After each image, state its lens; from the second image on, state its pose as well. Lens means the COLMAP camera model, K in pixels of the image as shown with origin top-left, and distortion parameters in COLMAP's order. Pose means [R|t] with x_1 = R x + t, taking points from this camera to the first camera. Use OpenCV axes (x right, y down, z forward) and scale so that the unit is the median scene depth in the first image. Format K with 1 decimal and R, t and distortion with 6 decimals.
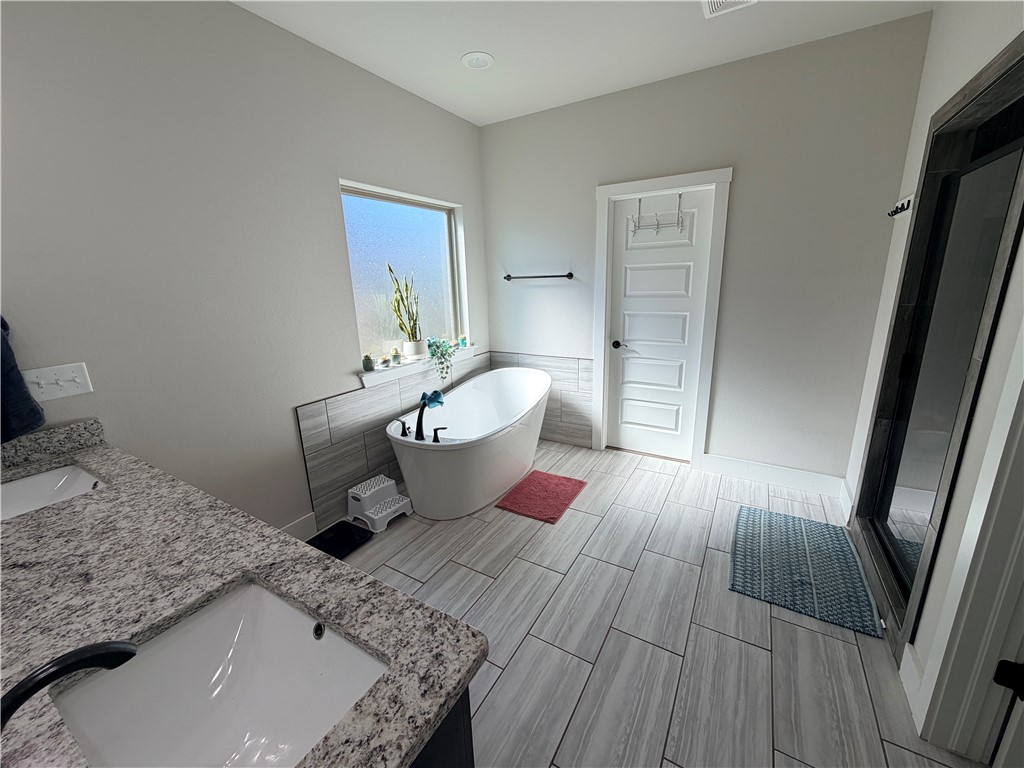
lens RADIAL K [[408.3, 0, 507.3], [0, 408.3, 384.3], [0, 0, 1]] dist [0.000735, -0.000455]
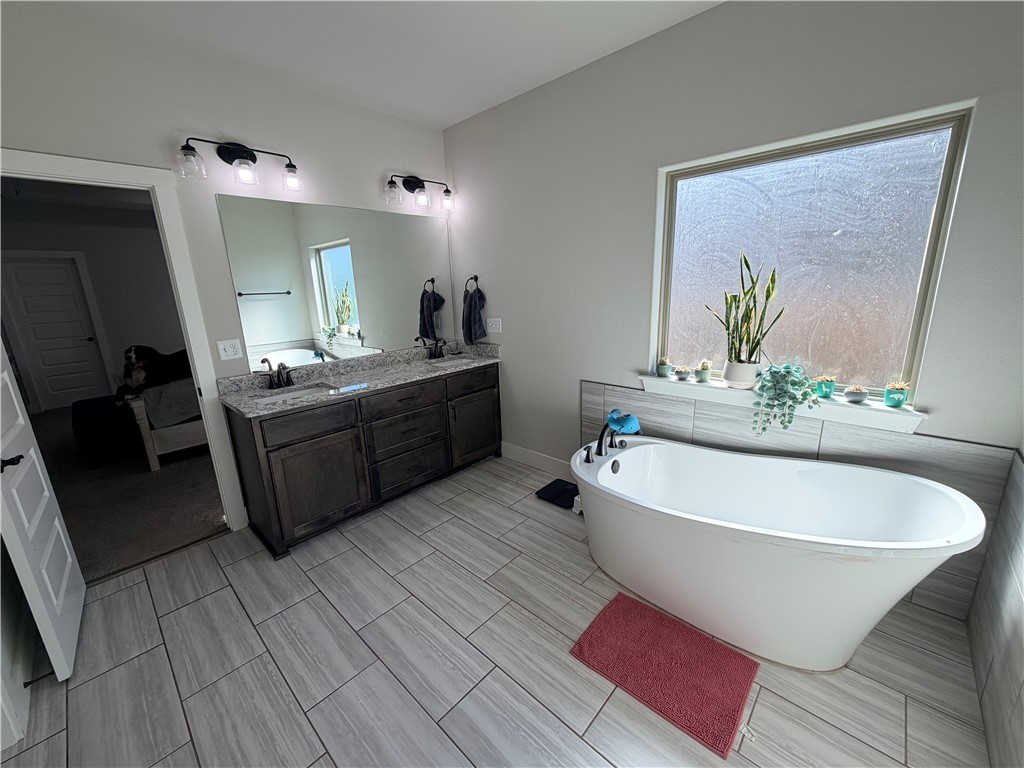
lens RADIAL K [[408.3, 0, 512.4], [0, 408.3, 383.4], [0, 0, 1]] dist [0.000735, -0.000455]
pose [[-0.200616, 0.269487, -0.941876, 0.699750], [-0.208065, 0.927768, 0.309767, -0.275642], [0.957320, 0.258116, -0.130054, 0.960357]]
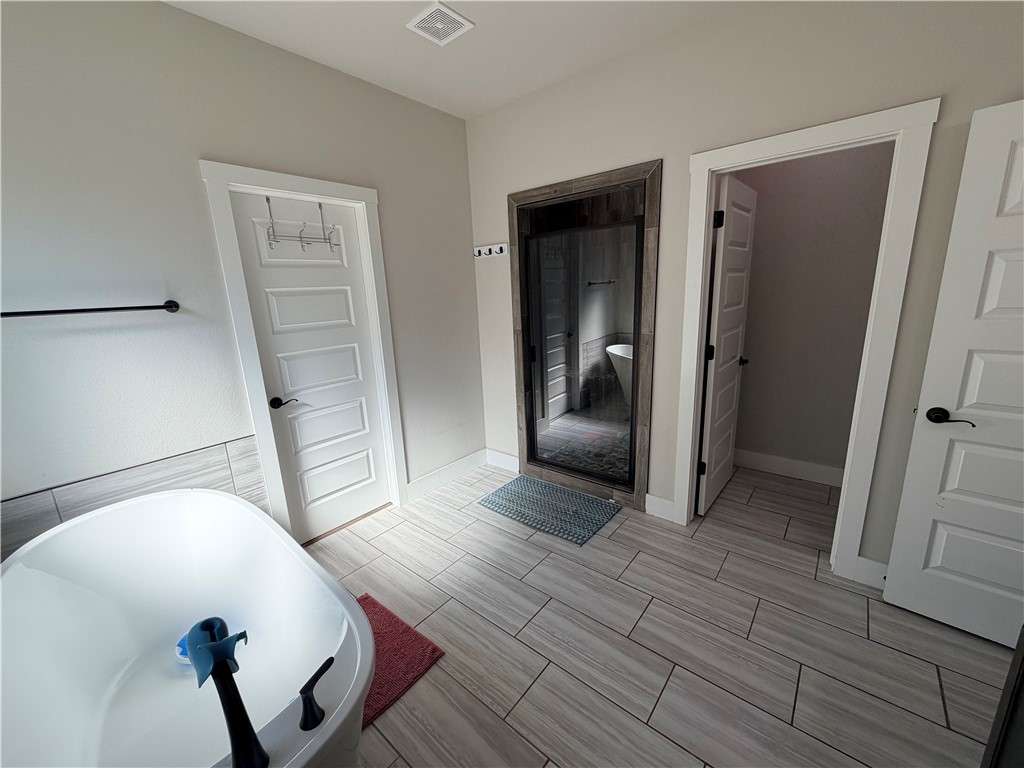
lens RADIAL K [[408.3, 0, 512.5], [0, 408.3, 384.3], [0, 0, 1]] dist [0.000735, -0.000455]
pose [[0.144562, -0.203156, 0.968416, -0.481058], [0.285556, 0.945622, 0.155747, -0.173861], [-0.947396, 0.254022, 0.194713, 0.699736]]
